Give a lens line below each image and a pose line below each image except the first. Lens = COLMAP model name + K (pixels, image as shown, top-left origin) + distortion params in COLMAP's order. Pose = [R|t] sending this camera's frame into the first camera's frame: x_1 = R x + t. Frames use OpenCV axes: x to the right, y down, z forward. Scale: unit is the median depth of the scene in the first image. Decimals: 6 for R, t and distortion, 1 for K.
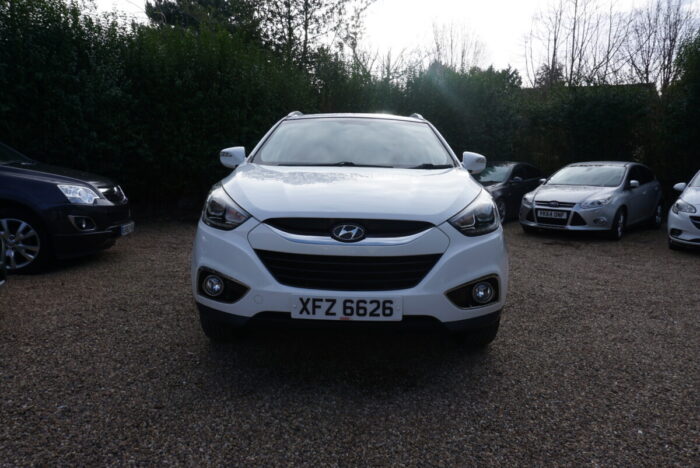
lens RADIAL K [[470.8, 0, 352.7], [0, 470.8, 236.6], [0, 0, 1]] dist [-0.038426, 0.020974]
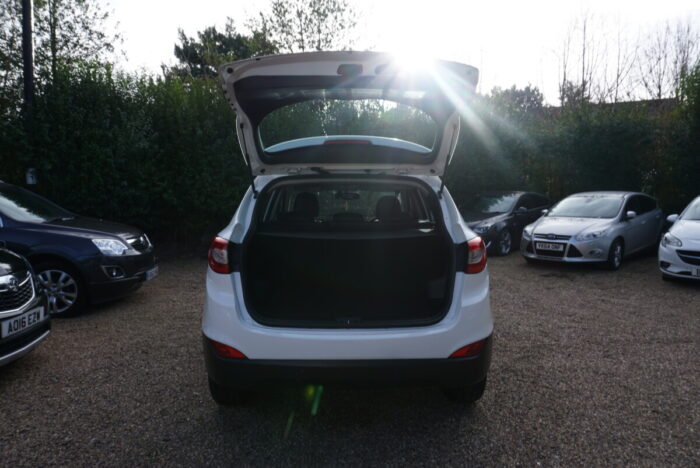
lens RADIAL K [[470.8, 0, 353.0], [0, 470.8, 235.5], [0, 0, 1]] dist [-0.038426, 0.020974]
pose [[0.998239, -0.019150, -0.056137, 0.047403], [0.016689, 0.998893, -0.043976, -0.034655], [0.056917, 0.042962, 0.997454, -0.073147]]
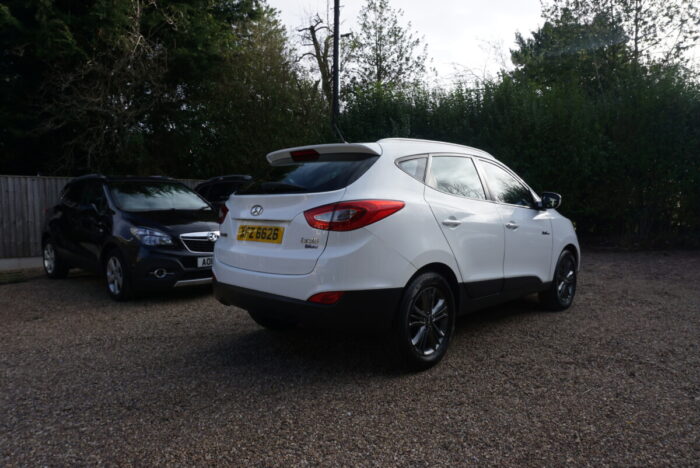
lens RADIAL K [[470.8, 0, 348.0], [0, 470.8, 229.1], [0, 0, 1]] dist [-0.038426, 0.020974]
pose [[0.662872, 0.011486, -0.748645, 0.372541], [-0.066847, 0.996797, -0.043895, -0.008463], [0.745743, 0.079142, 0.661517, 0.019724]]
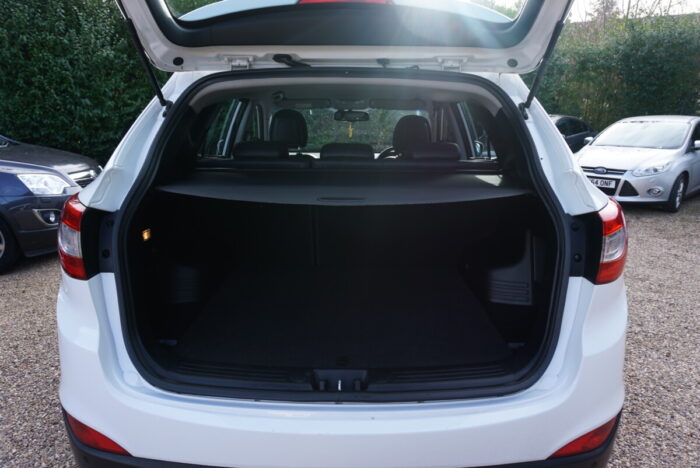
lens RADIAL K [[470.8, 0, 350.4], [0, 470.8, 235.5], [0, 0, 1]] dist [-0.038426, 0.020974]
pose [[0.996514, 0.000990, -0.083417, 0.041510], [0.008451, 0.993587, 0.112751, -0.053181], [0.082994, -0.113063, 0.990115, 0.095010]]
